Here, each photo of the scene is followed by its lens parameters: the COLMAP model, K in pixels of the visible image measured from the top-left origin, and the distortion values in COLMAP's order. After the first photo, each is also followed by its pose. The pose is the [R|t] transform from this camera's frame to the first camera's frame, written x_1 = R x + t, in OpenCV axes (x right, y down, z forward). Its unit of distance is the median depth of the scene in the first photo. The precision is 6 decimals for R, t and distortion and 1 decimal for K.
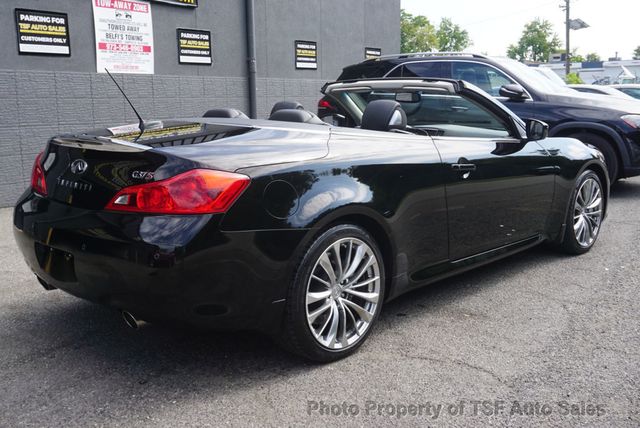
lens RADIAL K [[691.6, 0, 316.5], [0, 691.6, 212.9], [0, 0, 1]] dist [0.009066, 0.000000]
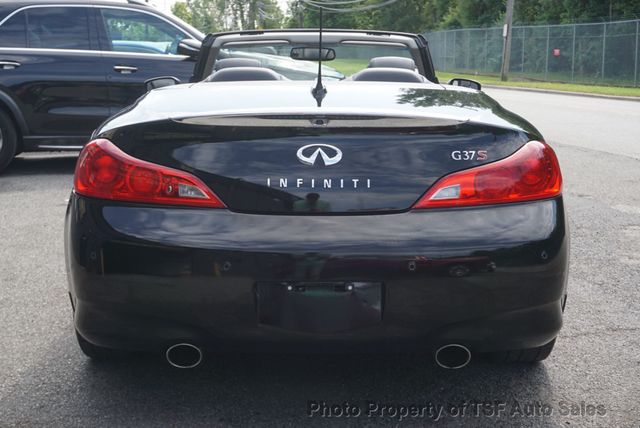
lens RADIAL K [[897.3, 0, 320.0], [0, 897.3, 214.5], [0, 0, 1]] dist [0.043678, 0.000000]
pose [[0.704412, -0.117579, 0.699985, -0.681098], [0.112319, 0.992223, 0.053638, -0.040019], [-0.700849, 0.040838, 0.712140, 0.280560]]
